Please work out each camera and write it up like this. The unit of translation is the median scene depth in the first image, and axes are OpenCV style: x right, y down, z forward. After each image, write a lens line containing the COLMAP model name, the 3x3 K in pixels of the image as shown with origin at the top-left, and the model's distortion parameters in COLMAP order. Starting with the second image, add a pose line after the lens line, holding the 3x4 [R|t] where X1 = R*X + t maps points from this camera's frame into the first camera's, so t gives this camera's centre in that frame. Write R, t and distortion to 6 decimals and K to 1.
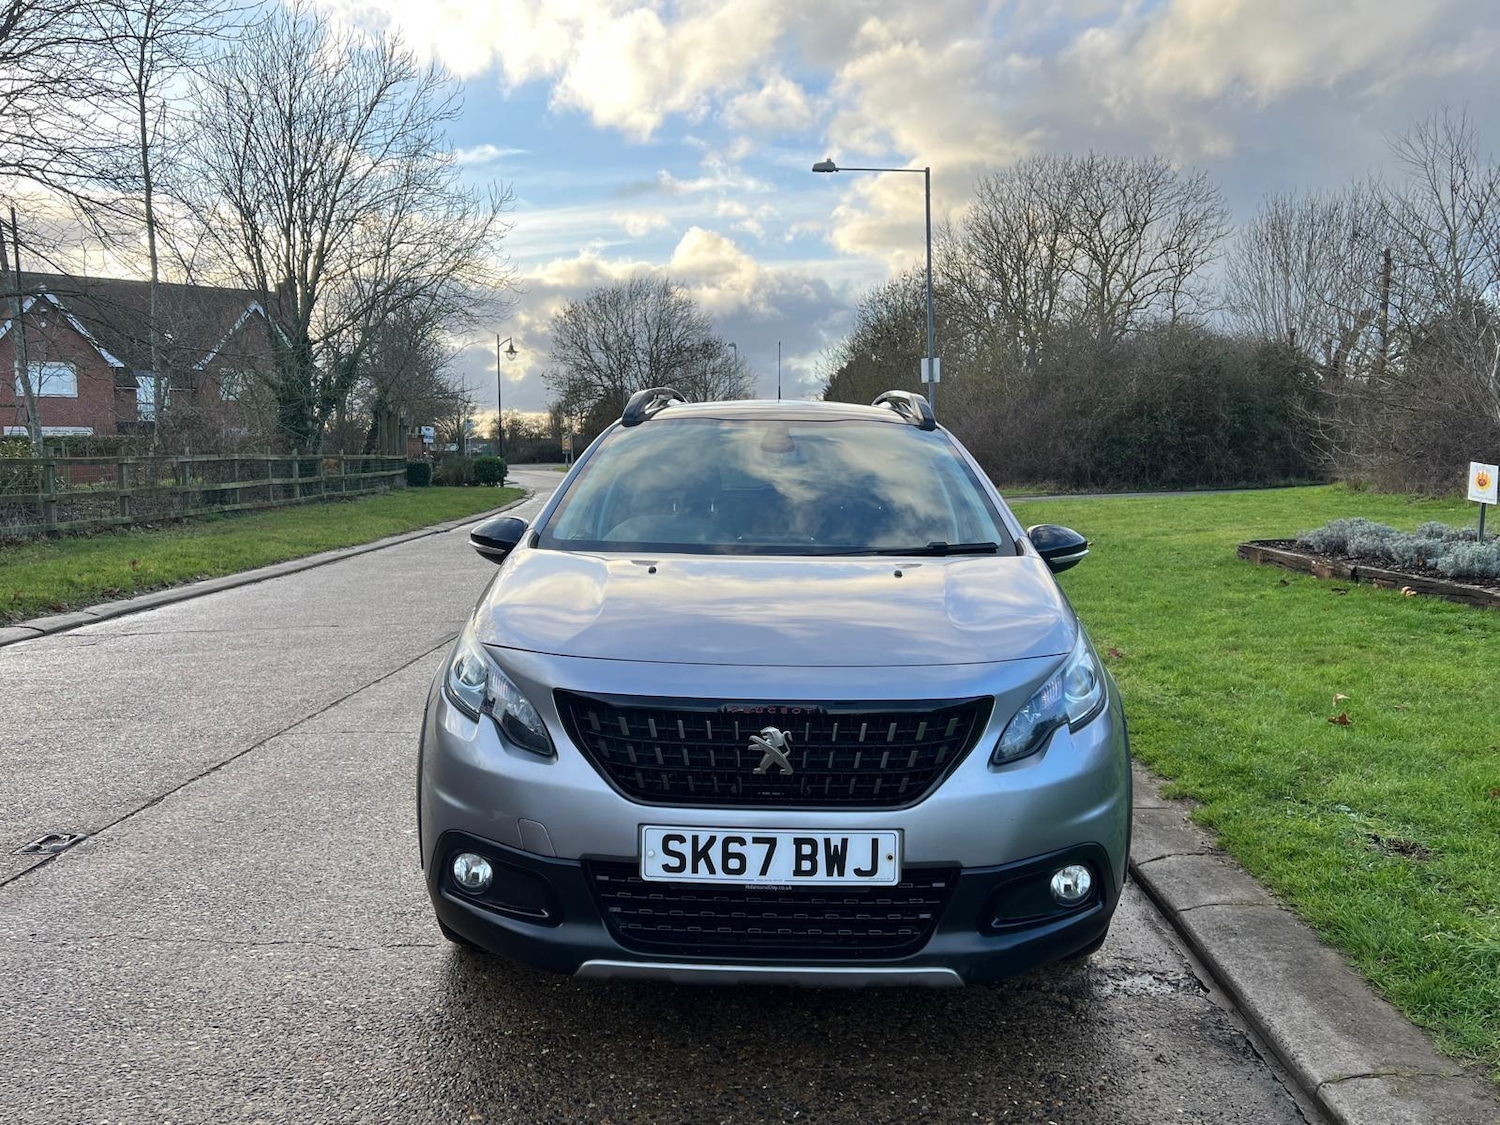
lens RADIAL K [[1179.6, 0, 745.0], [0, 1179.6, 576.7], [0, 0, 1]] dist [0.055379, -0.002542]
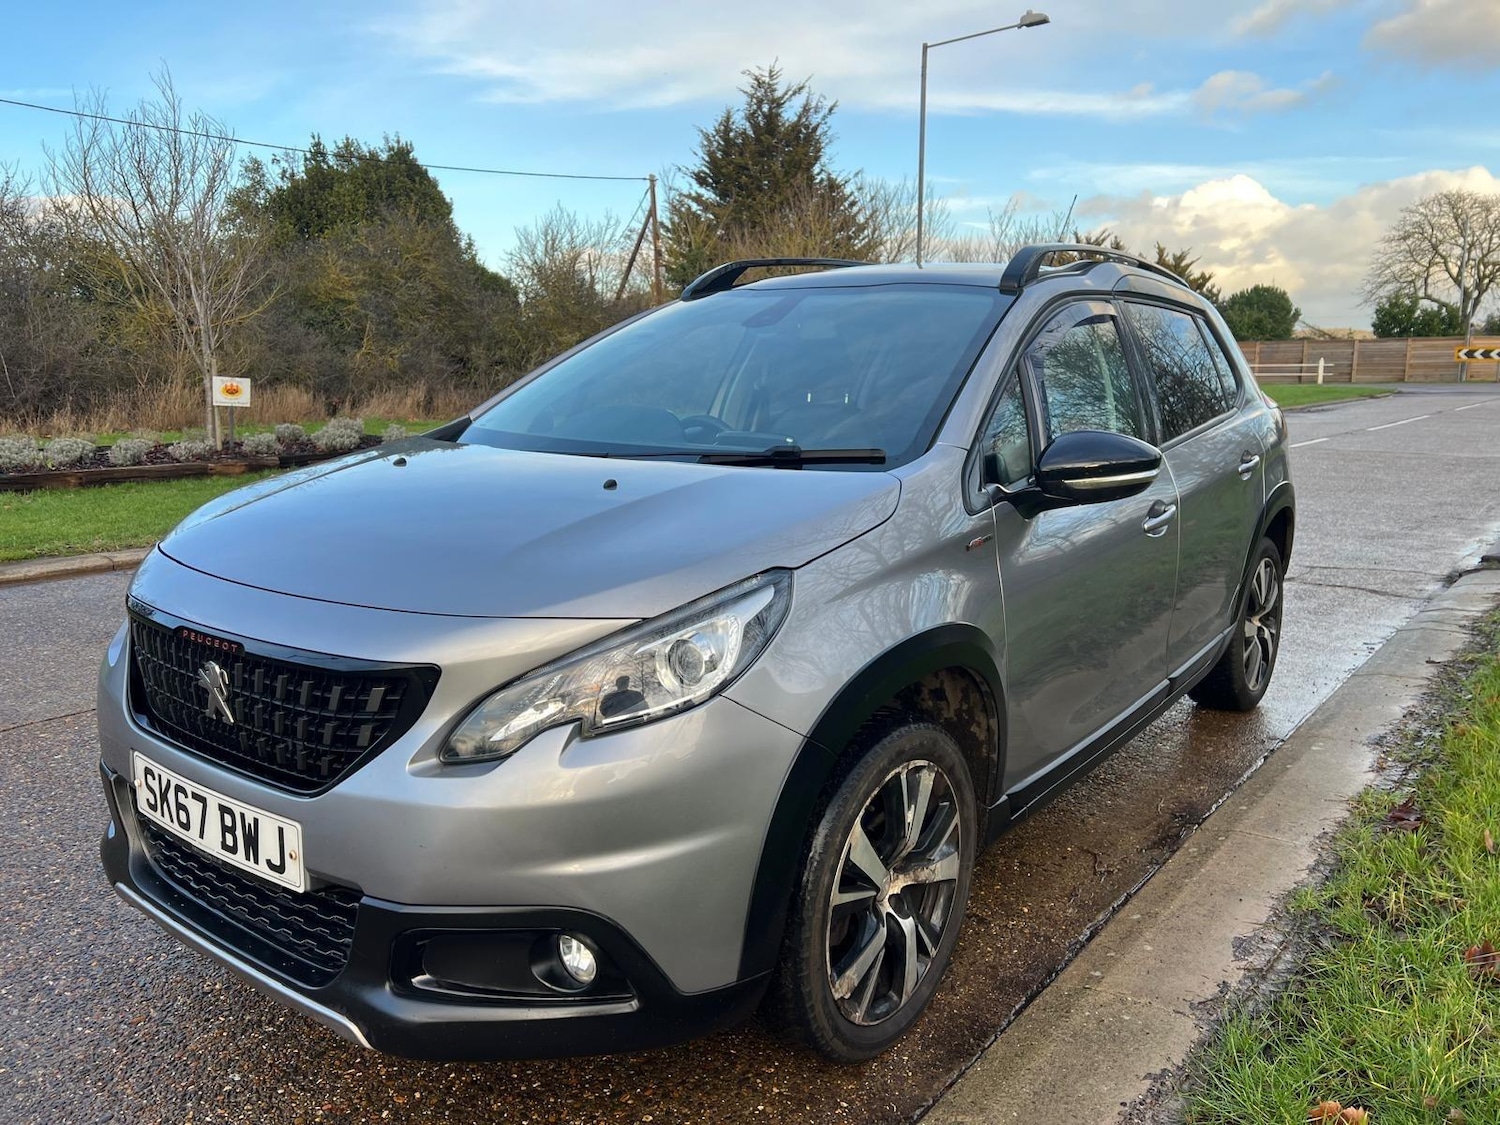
lens RADIAL K [[1109.7, 0, 761.0], [0, 1109.7, 572.7], [0, 0, 1]] dist [0.035150, -0.038015]
pose [[0.814130, 0.104295, -0.571240, 0.732082], [-0.054620, 0.993131, 0.103477, -0.029608], [0.578109, -0.053042, 0.814234, 0.592217]]
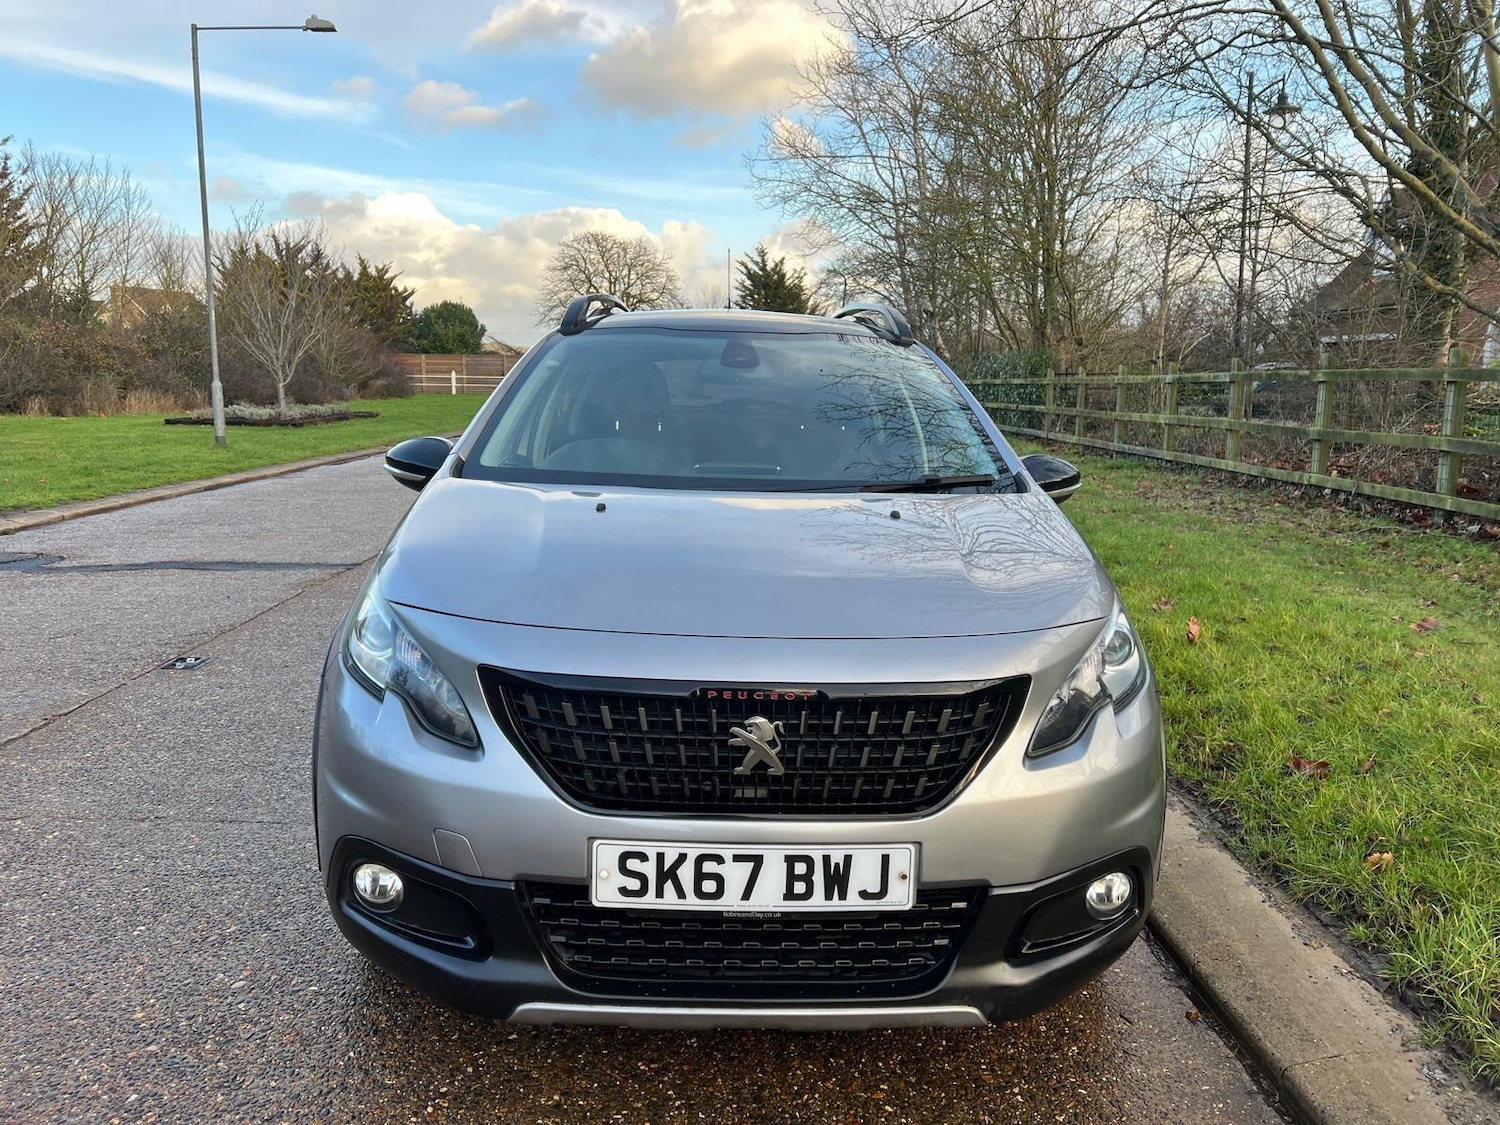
lens RADIAL K [[1109.7, 0, 735.1], [0, 1109.7, 570.1], [0, 0, 1]] dist [0.035150, -0.038015]
pose [[0.998300, 0.005816, 0.057997, -0.035805], [-0.009994, 0.997354, 0.072011, -0.023051], [-0.057424, -0.072468, 0.995716, 0.263867]]
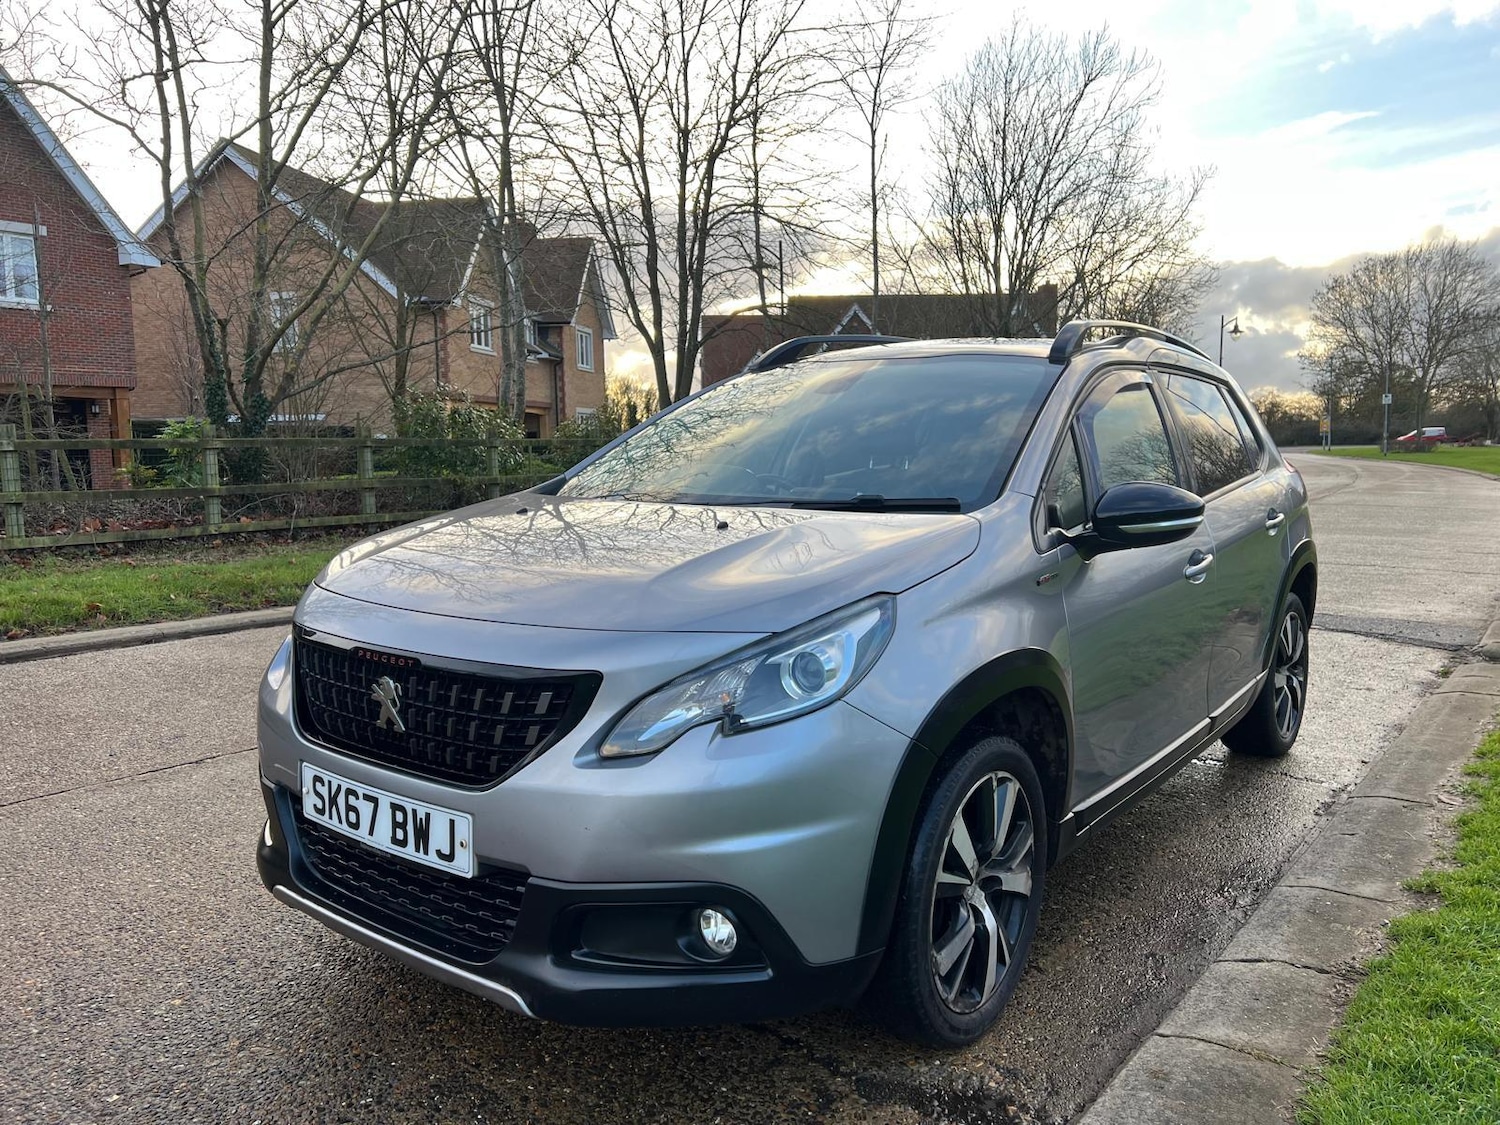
lens RADIAL K [[1109.7, 0, 762.0], [0, 1109.7, 569.4], [0, 0, 1]] dist [0.035150, -0.038015]
pose [[0.811530, 0.059291, -0.581295, 0.735093], [-0.052182, 0.998217, 0.028966, 0.004702], [0.581976, 0.006827, 0.813177, 0.460947]]
